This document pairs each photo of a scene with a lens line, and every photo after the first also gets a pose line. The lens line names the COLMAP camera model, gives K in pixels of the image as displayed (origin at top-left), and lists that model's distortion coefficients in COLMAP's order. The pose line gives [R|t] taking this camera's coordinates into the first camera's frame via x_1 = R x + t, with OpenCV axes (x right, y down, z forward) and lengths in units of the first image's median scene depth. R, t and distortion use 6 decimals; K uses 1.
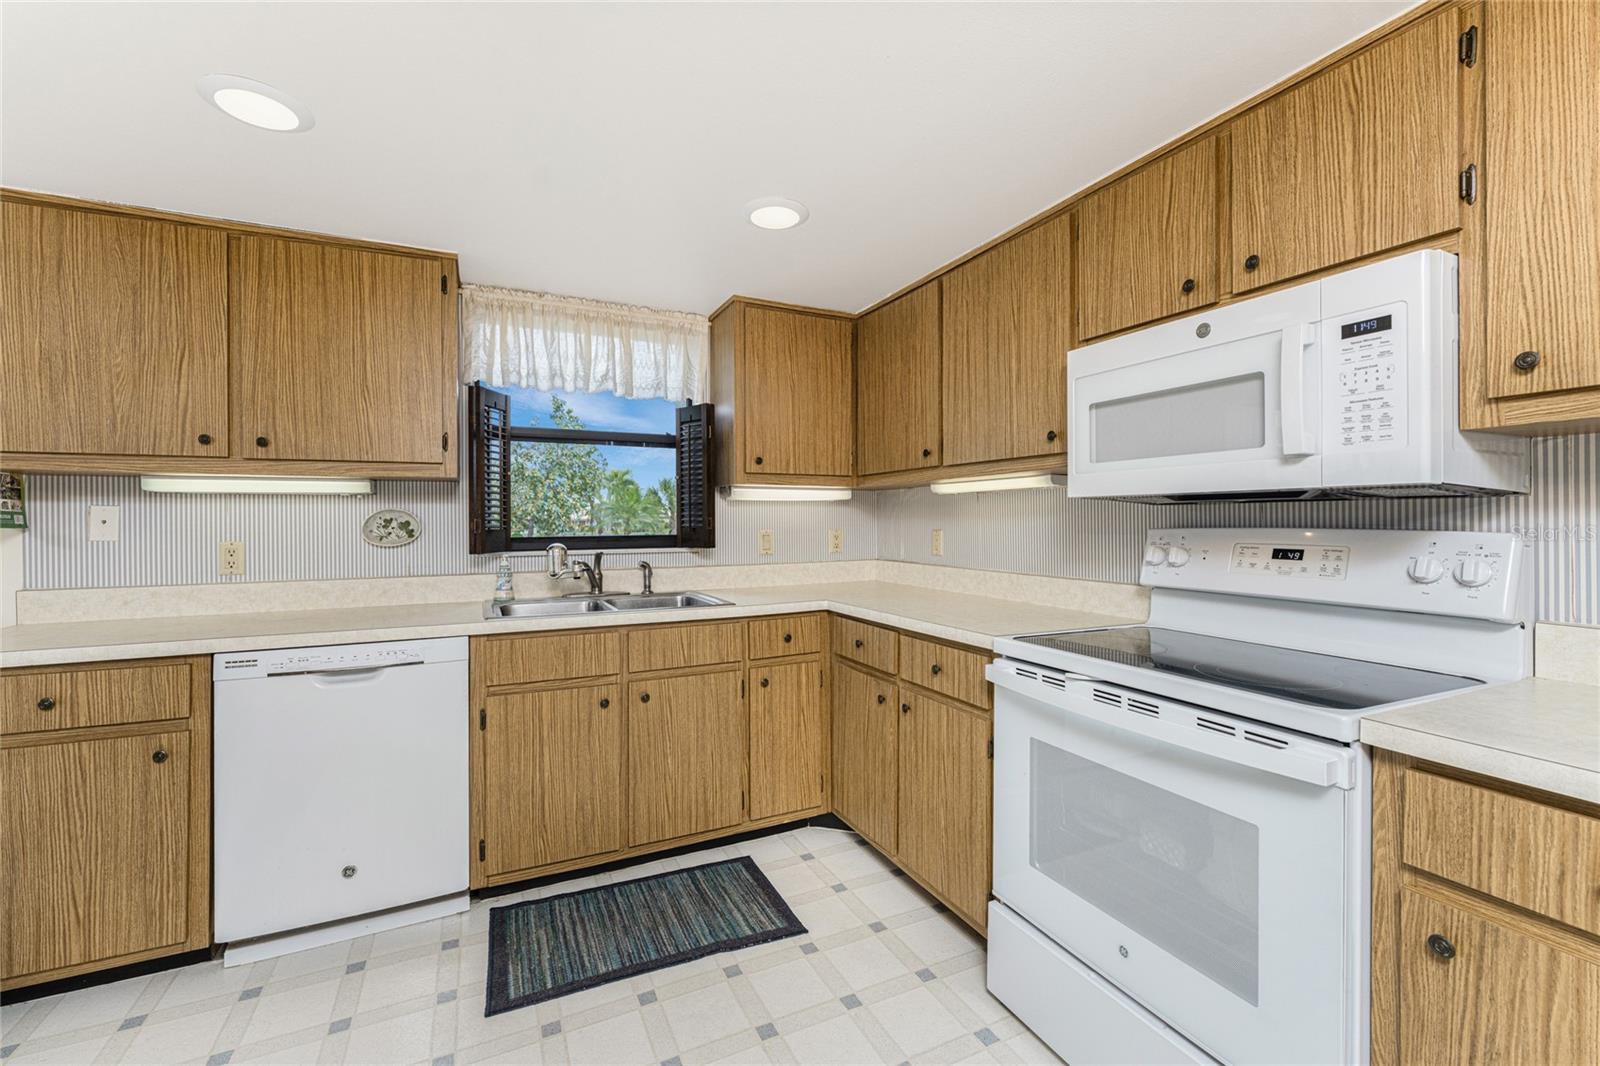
lens RADIAL K [[655.8, 0, 785.6], [0, 655.8, 517.3], [0, 0, 1]] dist [-0.001295, -0.000788]
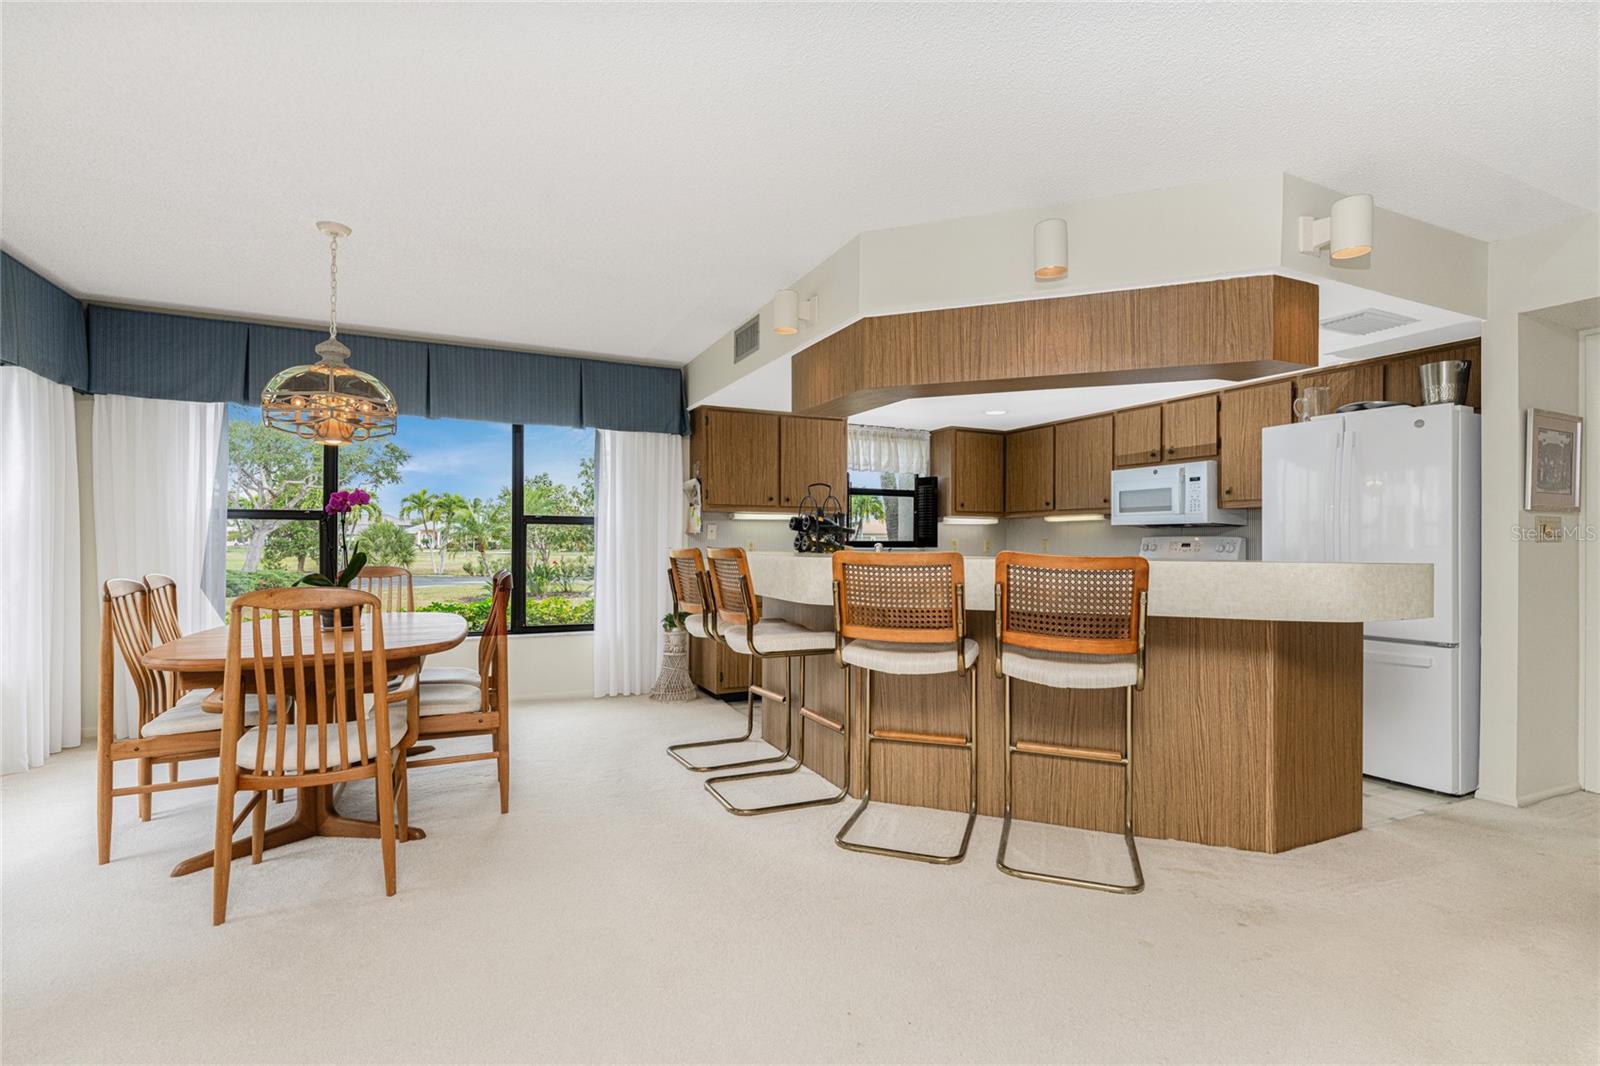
lens RADIAL K [[734.4, 0, 795.5], [0, 734.4, 537.7], [0, 0, 1]] dist [0.000845, -0.000683]
pose [[0.999950, 0.008629, 0.004971, -0.759729], [-0.008625, 0.999962, -0.000862, 0.030439], [-0.004979, 0.000819, 0.999987, -1.734296]]
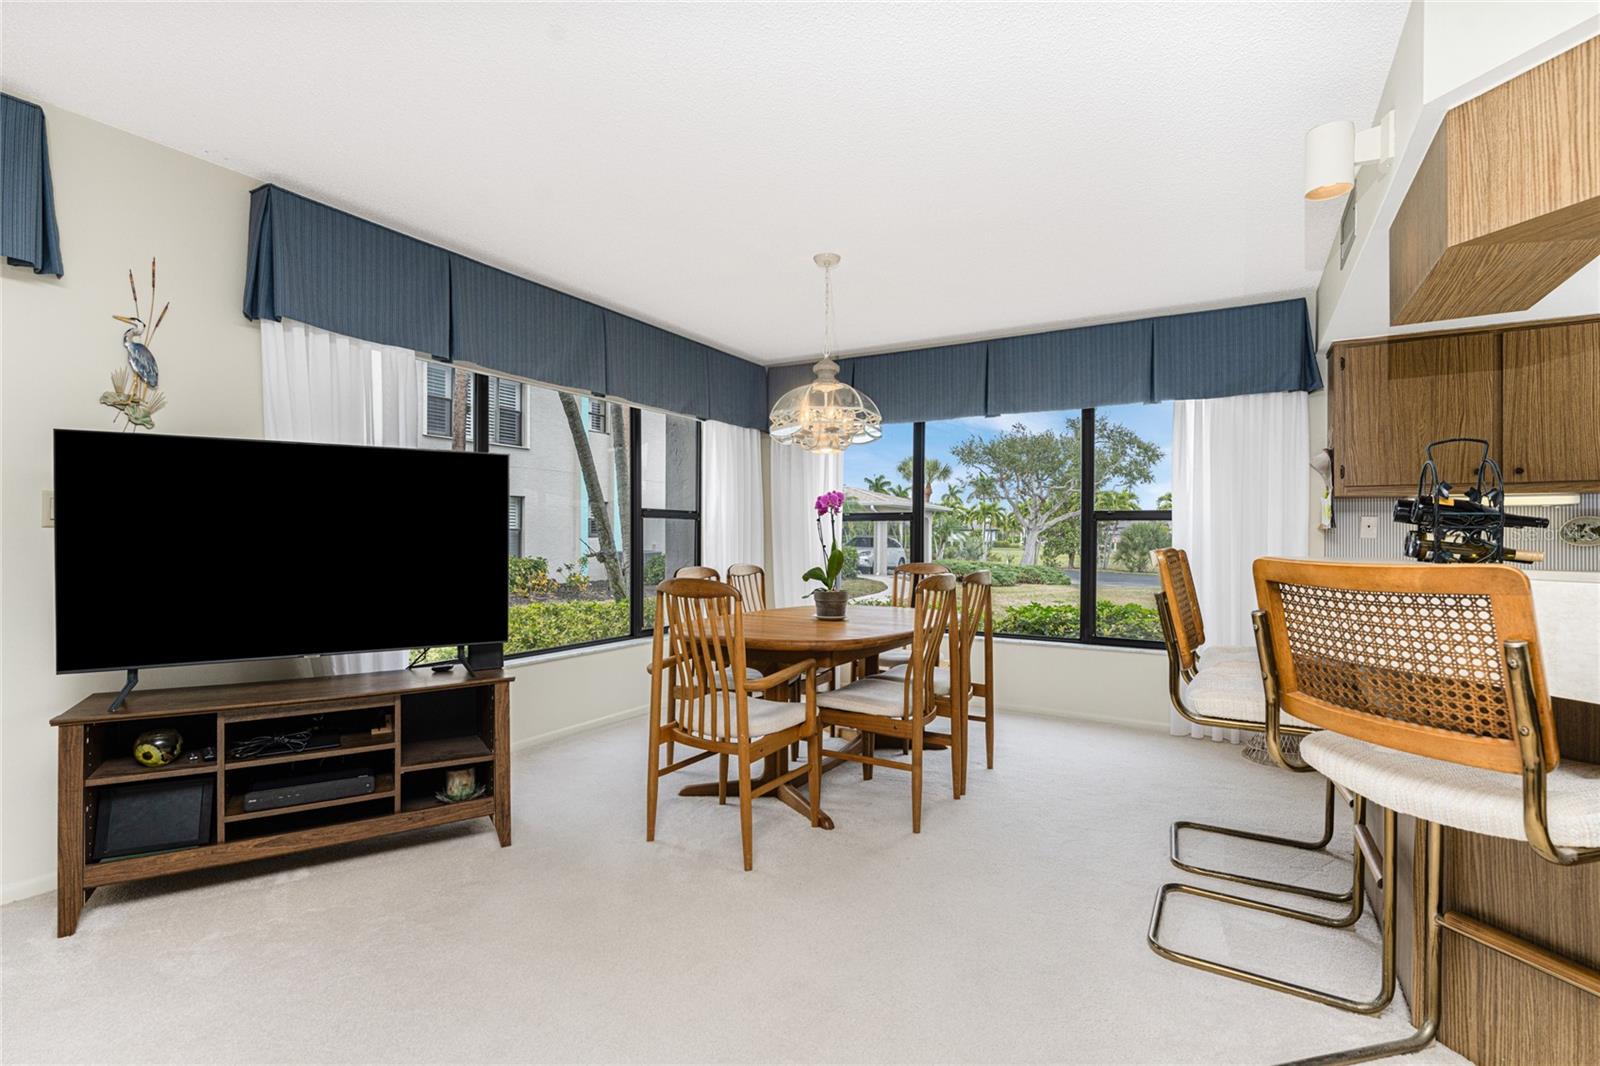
lens RADIAL K [[739.3, 0, 790.4], [0, 739.3, 538.8], [0, 0, 1]] dist [-0.000967, -0.000486]
pose [[0.561080, 0.009131, -0.827711, -0.337000], [-0.004108, 0.999958, 0.008246, 0.028780], [0.827751, -0.001226, 0.561094, -1.234522]]
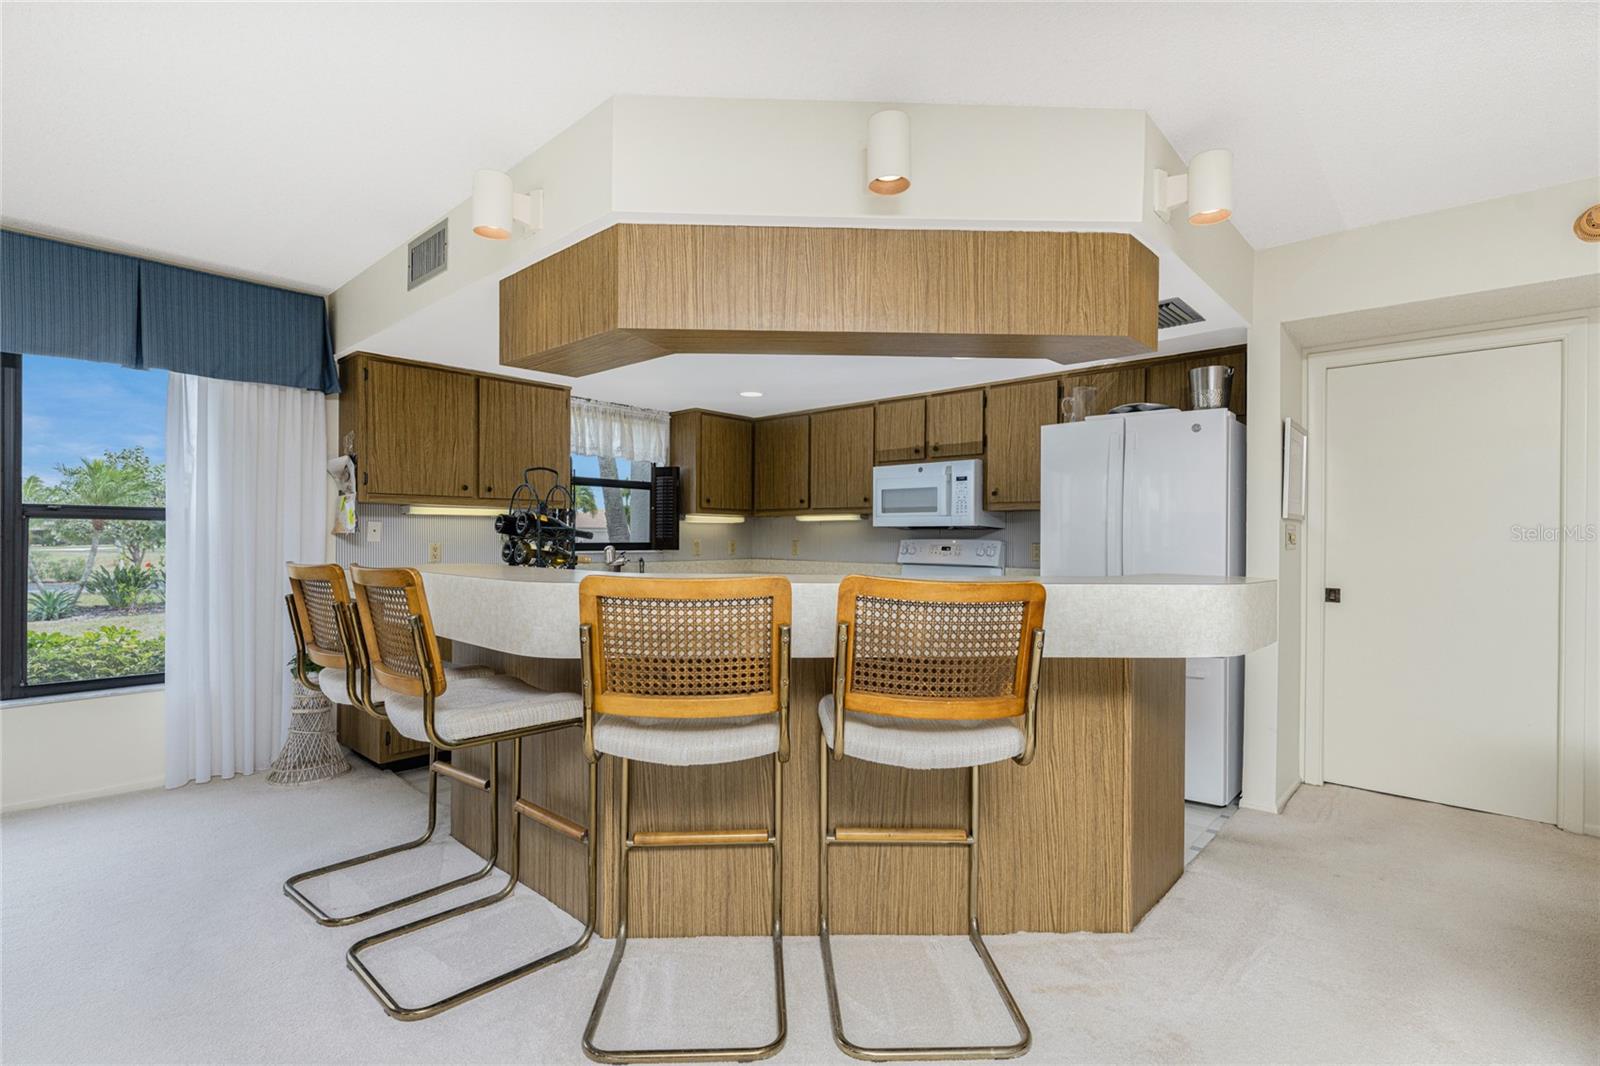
lens RADIAL K [[744.0, 0, 794.8], [0, 744.0, 536.5], [0, 0, 1]] dist [0.000505, -0.000265]
pose [[0.924190, 0.010658, 0.381783, -0.779532], [-0.012110, 0.999926, 0.001399, 0.006209], [-0.381740, -0.005916, 0.924251, -1.263558]]
